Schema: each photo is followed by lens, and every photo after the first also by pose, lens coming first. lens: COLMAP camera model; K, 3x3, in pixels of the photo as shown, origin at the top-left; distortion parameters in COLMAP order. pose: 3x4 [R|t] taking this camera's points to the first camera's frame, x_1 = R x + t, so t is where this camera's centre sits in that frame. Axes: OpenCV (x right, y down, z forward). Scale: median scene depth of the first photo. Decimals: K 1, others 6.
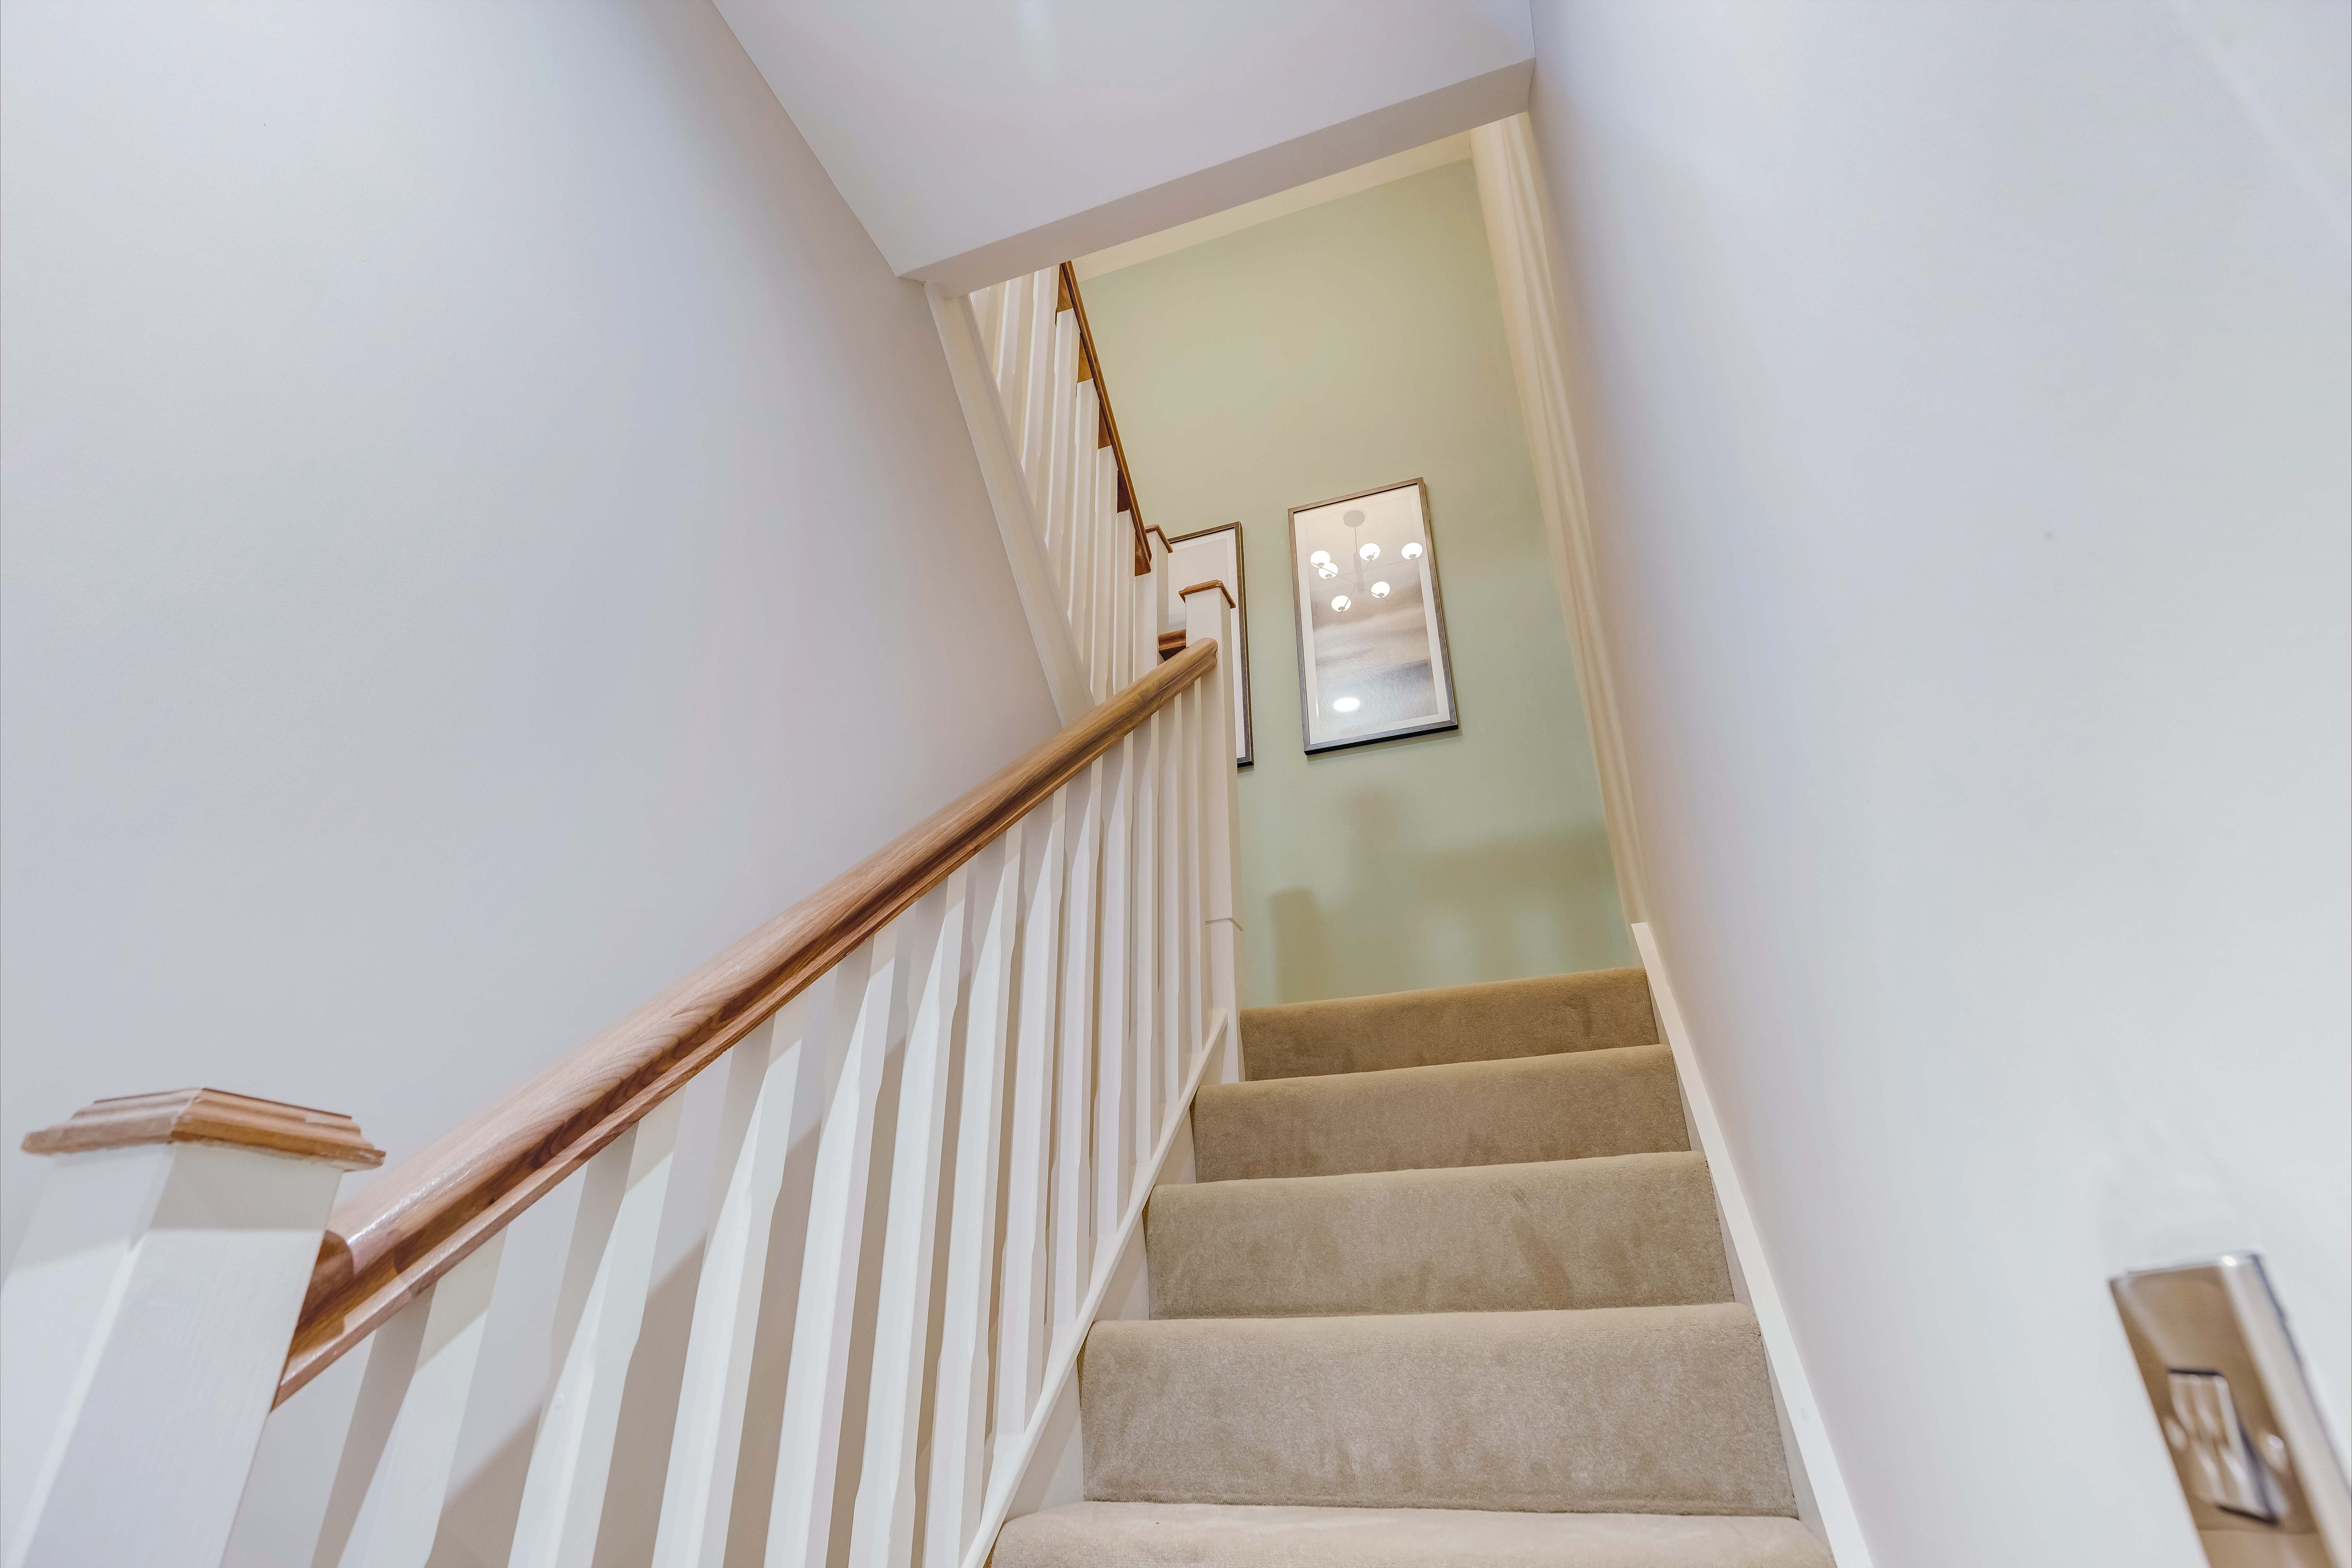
lens RADIAL K [[1151.2, 0, 1170.7], [0, 1151.2, 776.3], [0, 0, 1]] dist [-0.001207, -0.000189]
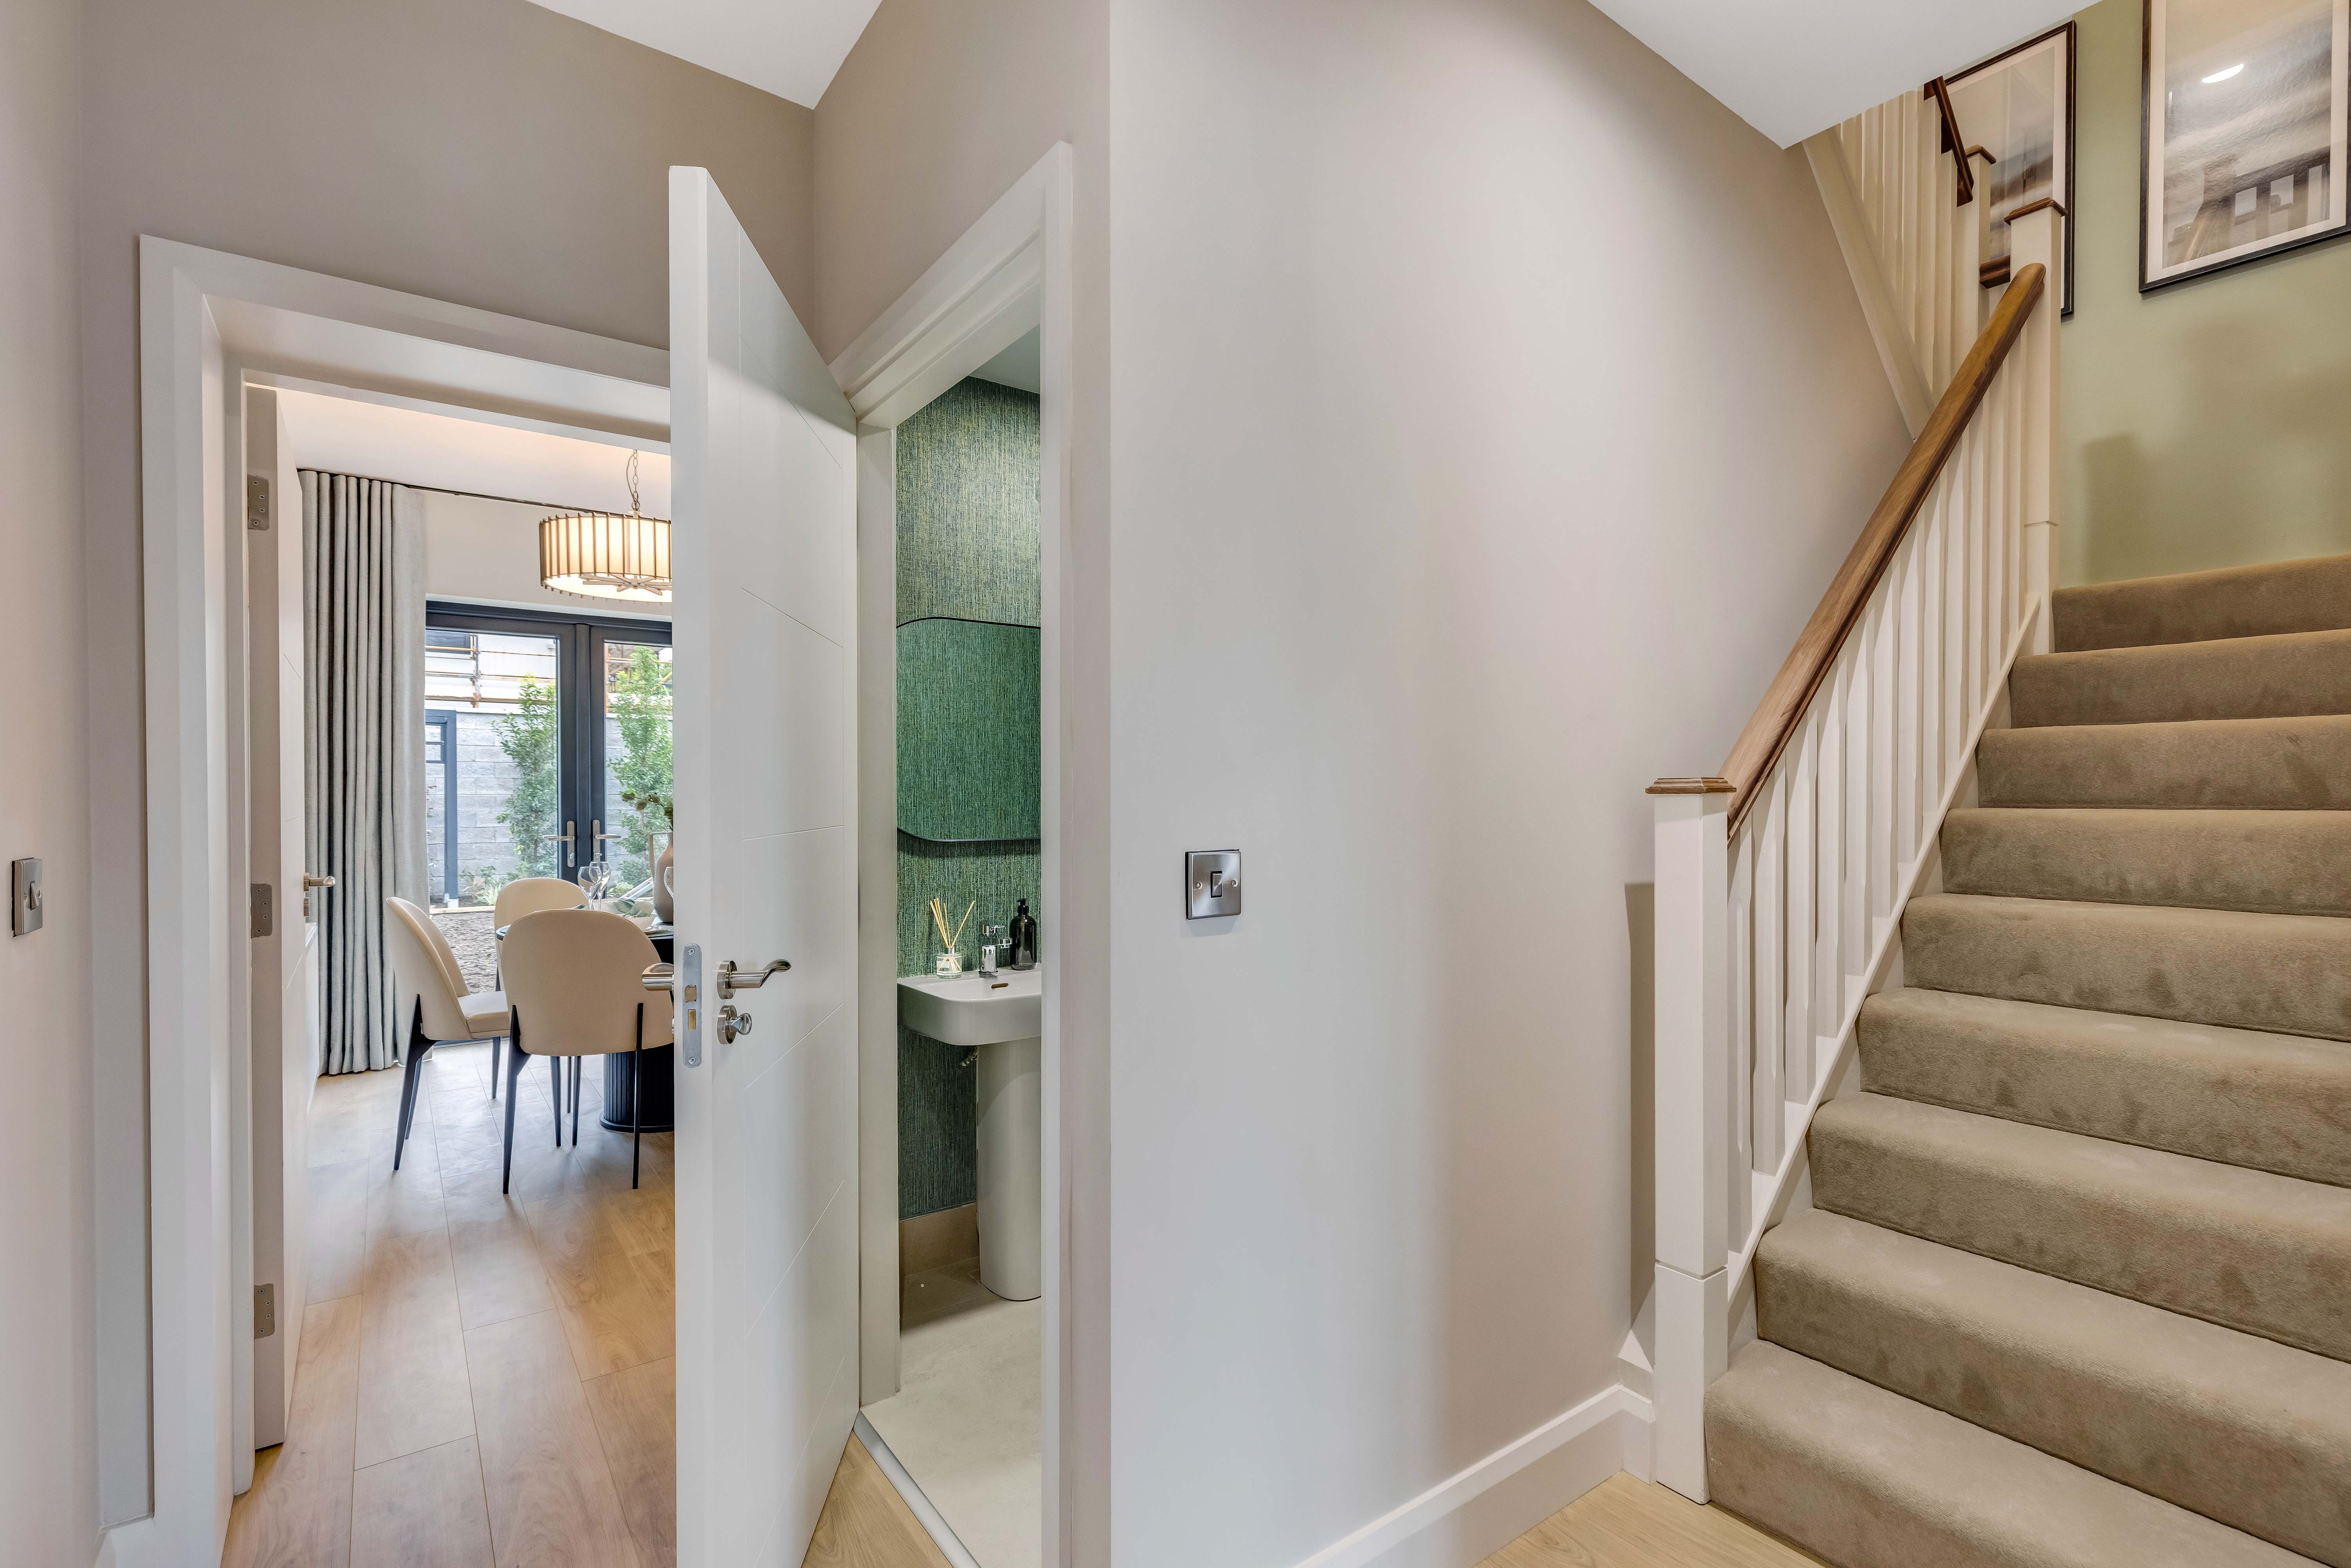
lens RADIAL K [[1058.6, 0, 1179.9], [0, 1058.6, 806.9], [0, 0, 1]] dist [0.009765, -0.003055]
pose [[0.826639, 0.012901, -0.562585, -0.104923], [0.255476, 0.882168, 0.395616, -0.429308], [0.501398, -0.470759, 0.725938, -0.703043]]
